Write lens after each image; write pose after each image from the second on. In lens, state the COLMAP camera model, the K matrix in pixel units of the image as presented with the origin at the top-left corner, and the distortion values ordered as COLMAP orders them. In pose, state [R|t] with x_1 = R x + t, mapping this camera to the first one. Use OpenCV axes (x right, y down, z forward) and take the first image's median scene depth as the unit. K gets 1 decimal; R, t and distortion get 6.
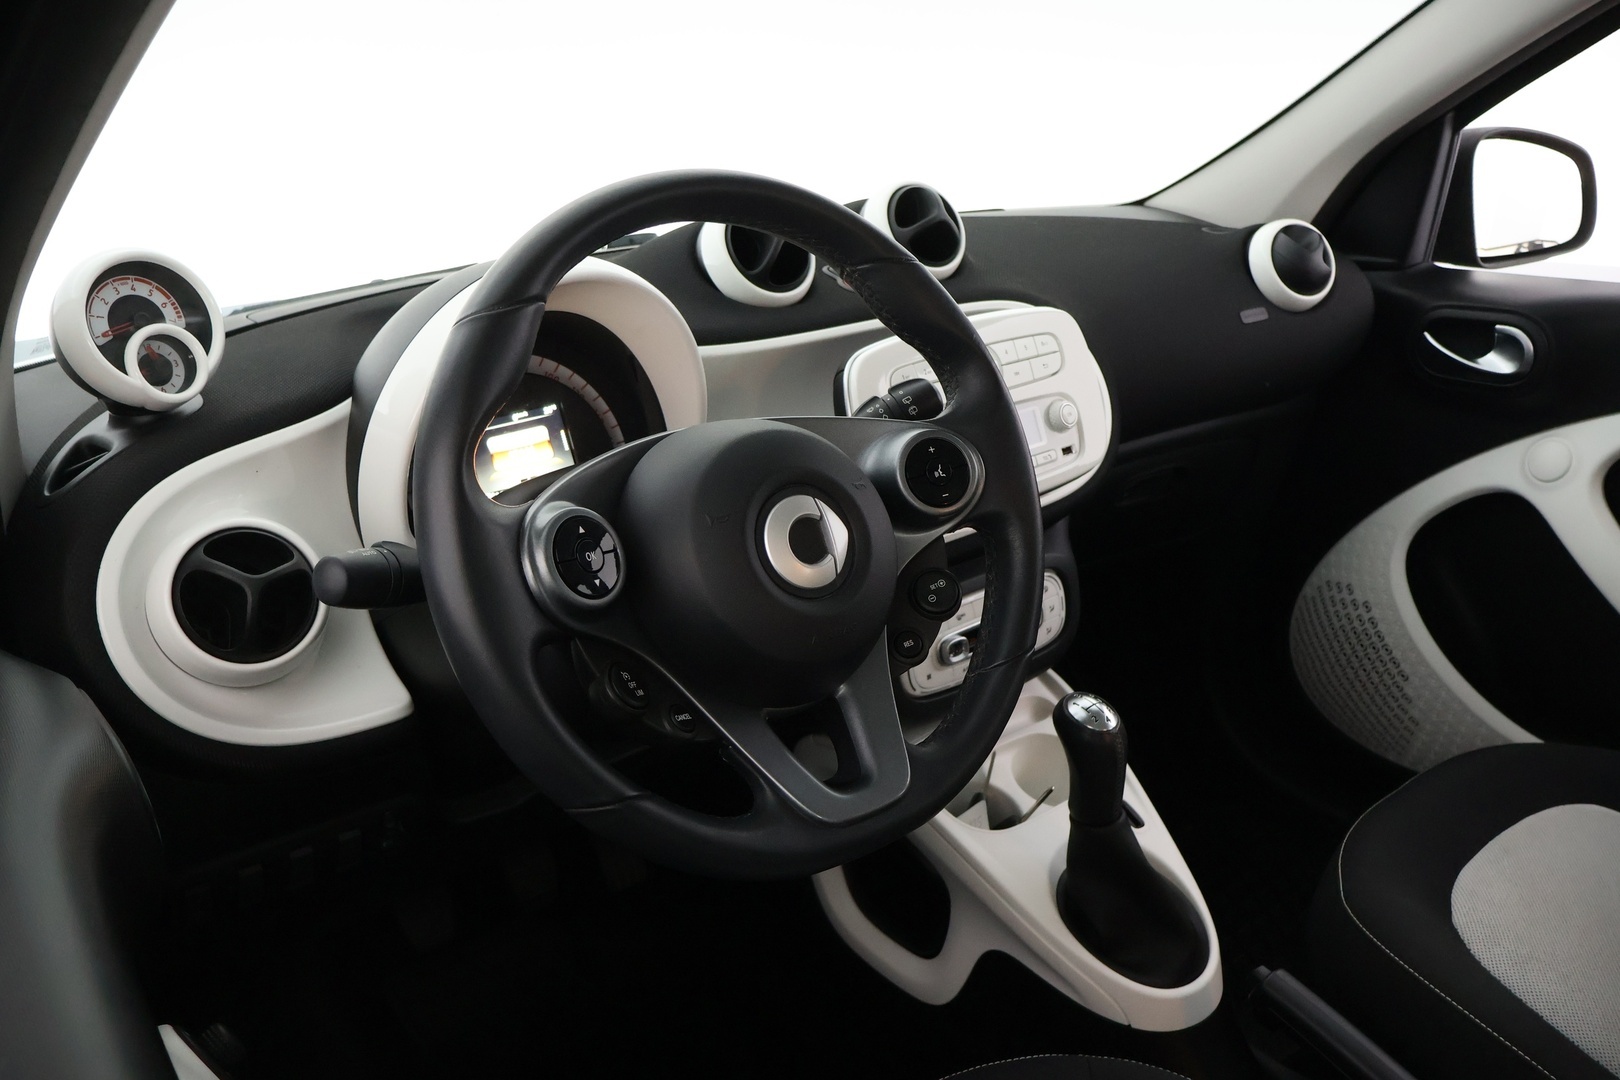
lens RADIAL K [[1334.1, 0, 810.0], [0, 1334.1, 540.0], [0, 0, 1]] dist [0.000037, 0.003025]
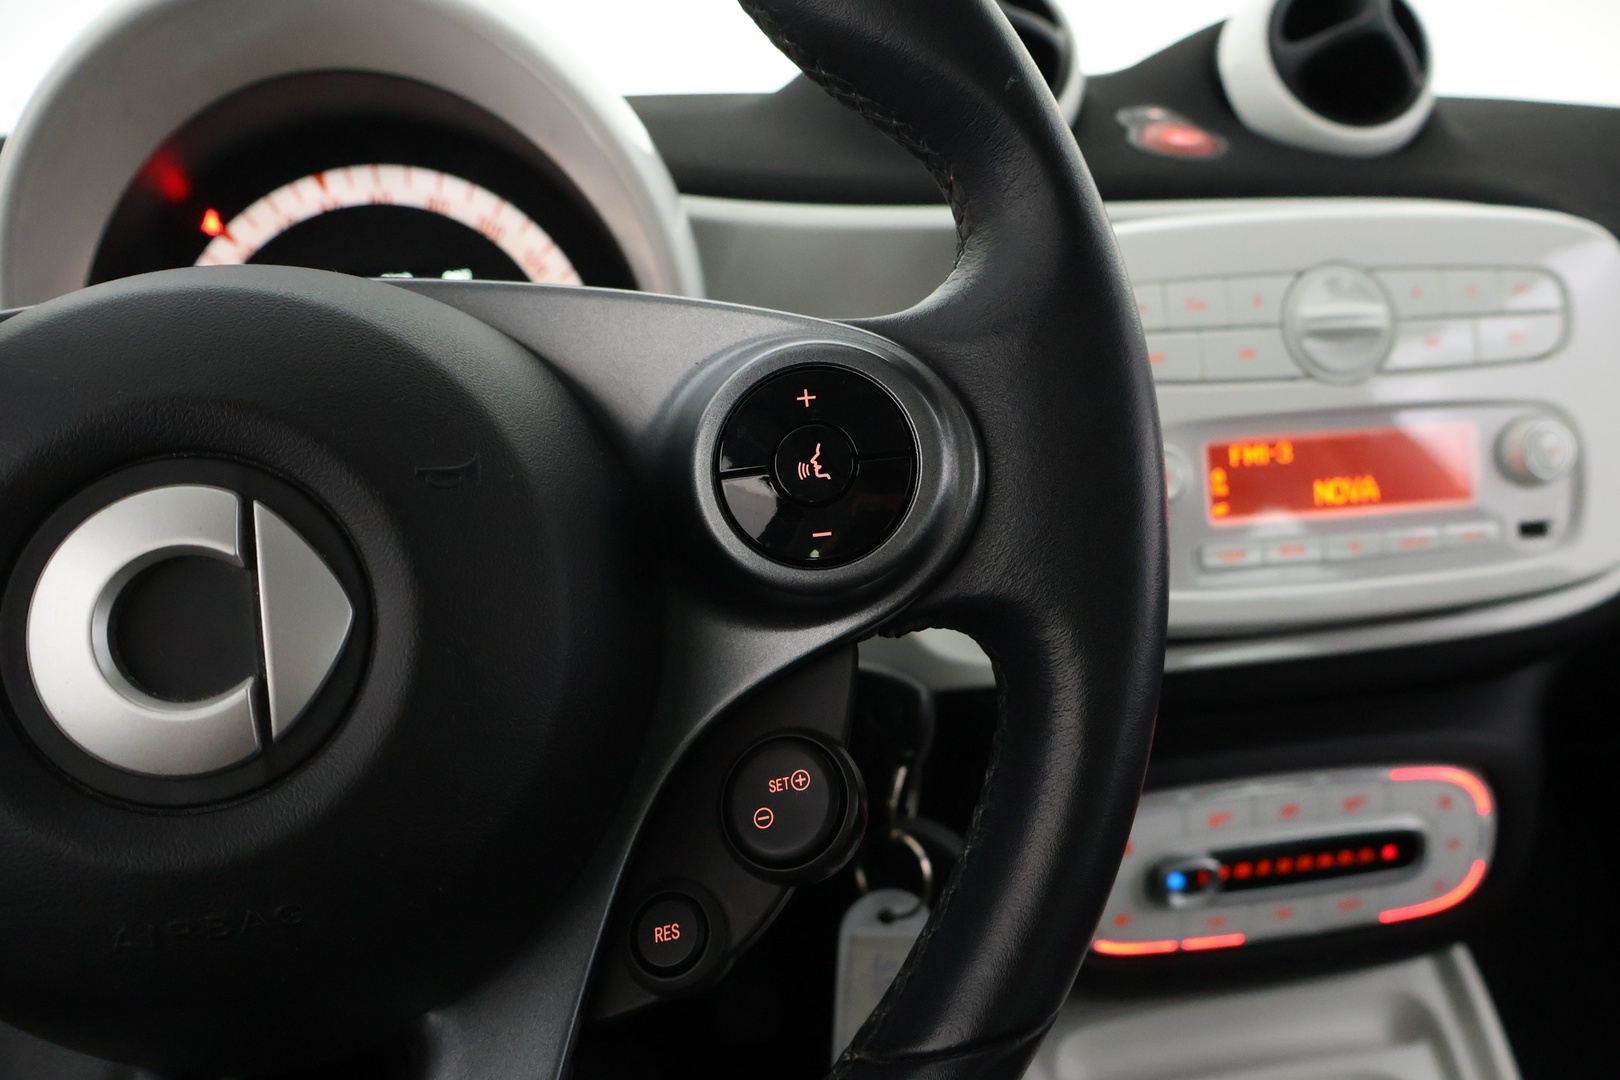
lens RADIAL K [[1334.1, 0, 810.0], [0, 1334.1, 540.0], [0, 0, 1]] dist [0.000037, 0.003025]
pose [[0.882449, 0.158648, -0.442847, 0.178459], [-0.172992, 0.984890, 0.008116, -0.024456], [0.437444, 0.069447, 0.896560, 0.490695]]
